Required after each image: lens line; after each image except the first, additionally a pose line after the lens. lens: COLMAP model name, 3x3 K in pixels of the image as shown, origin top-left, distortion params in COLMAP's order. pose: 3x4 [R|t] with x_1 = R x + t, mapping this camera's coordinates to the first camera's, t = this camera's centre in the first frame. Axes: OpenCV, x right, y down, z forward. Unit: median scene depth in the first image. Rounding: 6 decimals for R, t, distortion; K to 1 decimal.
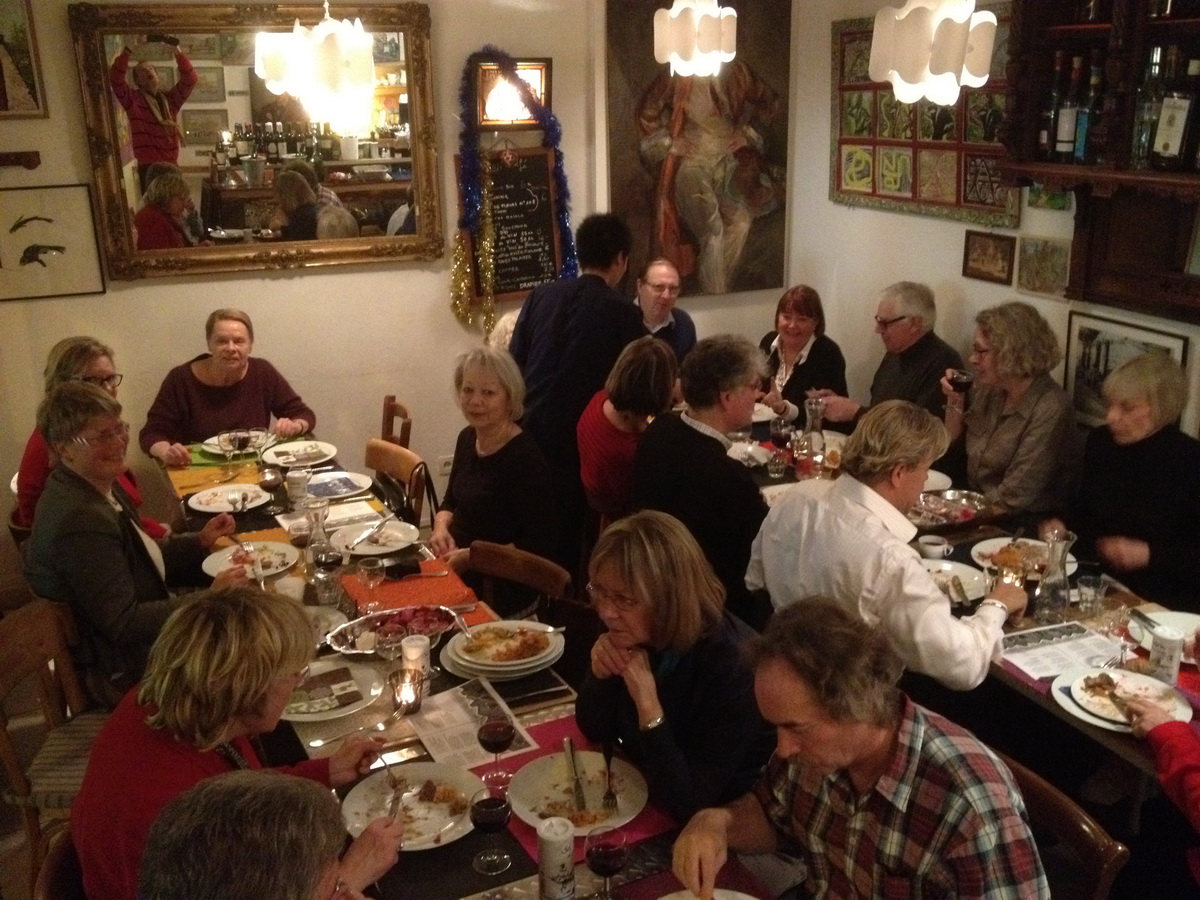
lens RADIAL K [[1134.2, 0, 600.0], [0, 1134.2, 450.0], [0, 0, 1]] dist [0.087609, -0.206629]
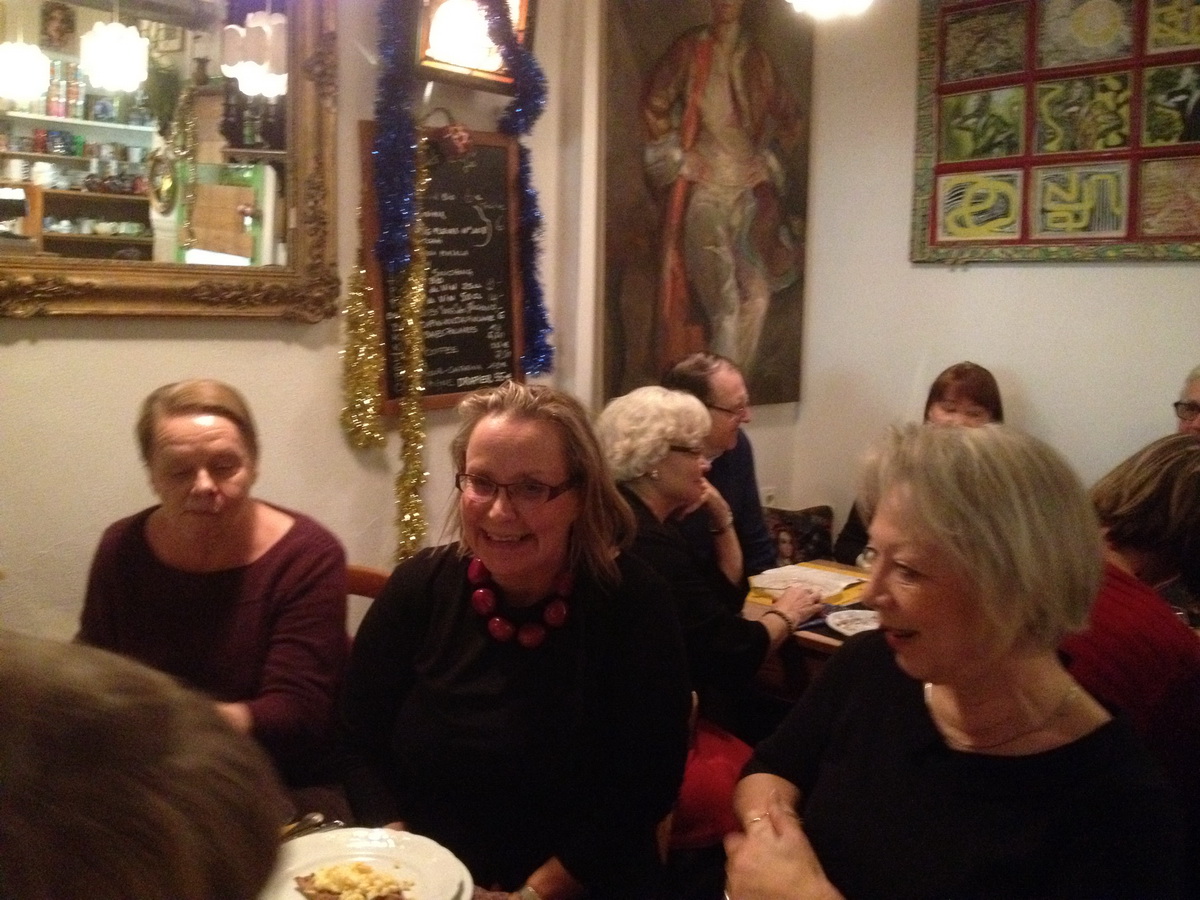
lens RADIAL K [[1134.2, 0, 600.0], [0, 1134.2, 450.0], [0, 0, 1]] dist [0.087609, -0.206629]
pose [[0.916316, -0.009710, 0.400338, -0.242837], [0.079551, 0.984196, -0.158210, -0.024377], [-0.392475, 0.176817, 0.902607, 0.536255]]
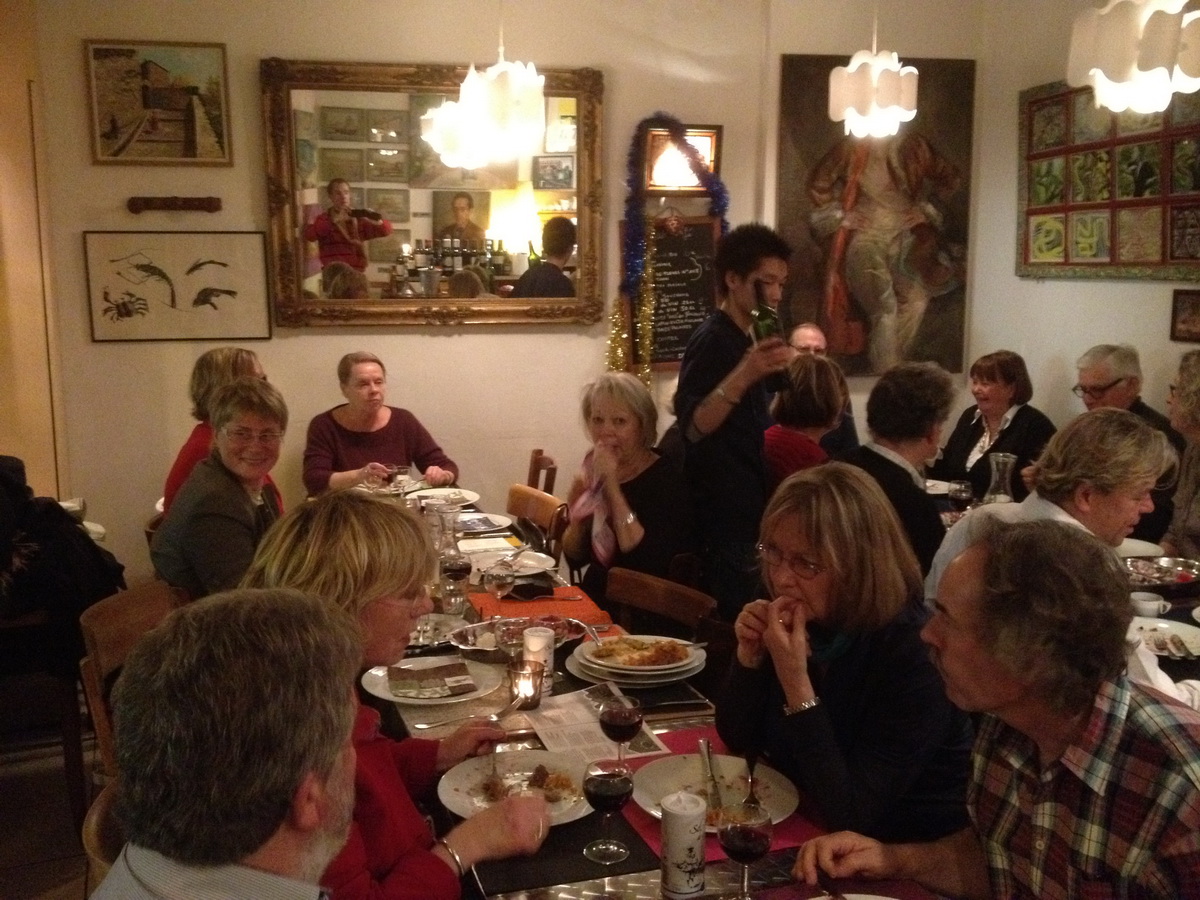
lens RADIAL K [[1142.1, 0, 586.5], [0, 1142.1, 435.7], [0, 0, 1]] dist [0.085869, -0.212099]
pose [[0.987625, 0.039858, -0.151685, 0.002940], [-0.062854, 0.986690, -0.149971, 0.079489], [0.143688, 0.157649, 0.976985, 0.053632]]
